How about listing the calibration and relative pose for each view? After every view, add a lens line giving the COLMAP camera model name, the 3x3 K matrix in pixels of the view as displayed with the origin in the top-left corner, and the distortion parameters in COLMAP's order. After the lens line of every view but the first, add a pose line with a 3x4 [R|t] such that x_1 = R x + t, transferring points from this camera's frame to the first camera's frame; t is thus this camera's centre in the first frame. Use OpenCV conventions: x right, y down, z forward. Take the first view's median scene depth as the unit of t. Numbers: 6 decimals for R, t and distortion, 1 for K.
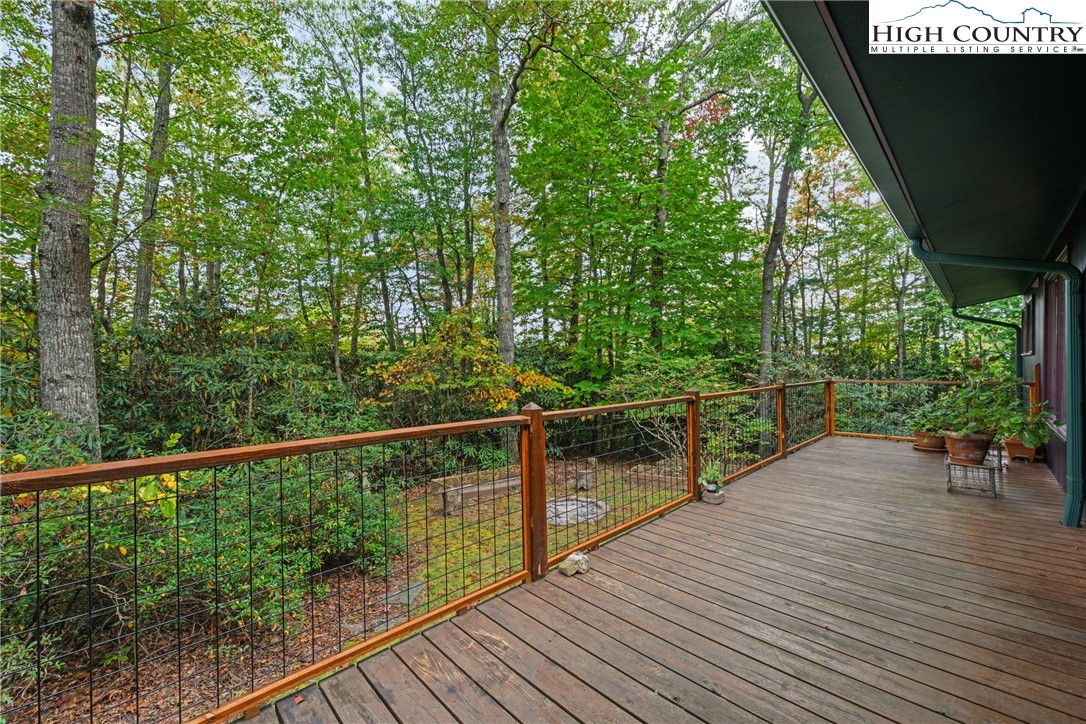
lens RADIAL K [[438.6, 0, 545.9], [0, 438.6, 366.5], [0, 0, 1]] dist [-0.001704, 0.000126]
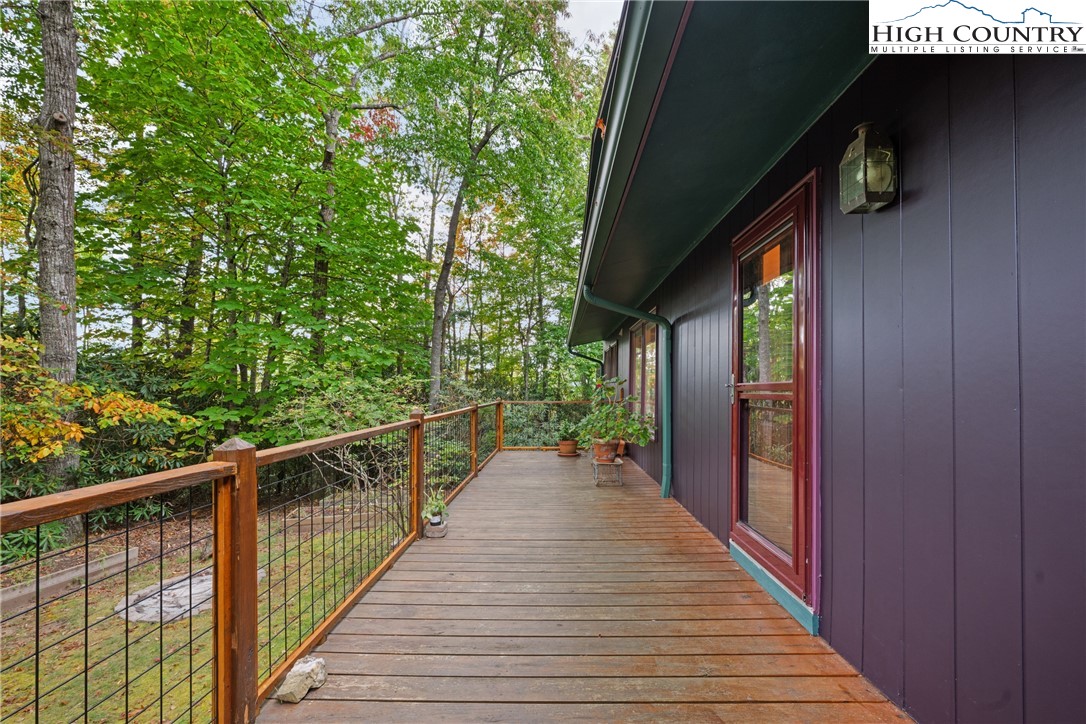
lens RADIAL K [[438.6, 0, 531.4], [0, 438.6, 383.9], [0, 0, 1]] dist [-0.001704, 0.000126]
pose [[0.707693, 0.019304, 0.706256, -0.057926], [-0.005750, 0.999751, -0.021565, 0.006702], [-0.706496, 0.011201, 0.707628, 0.100166]]
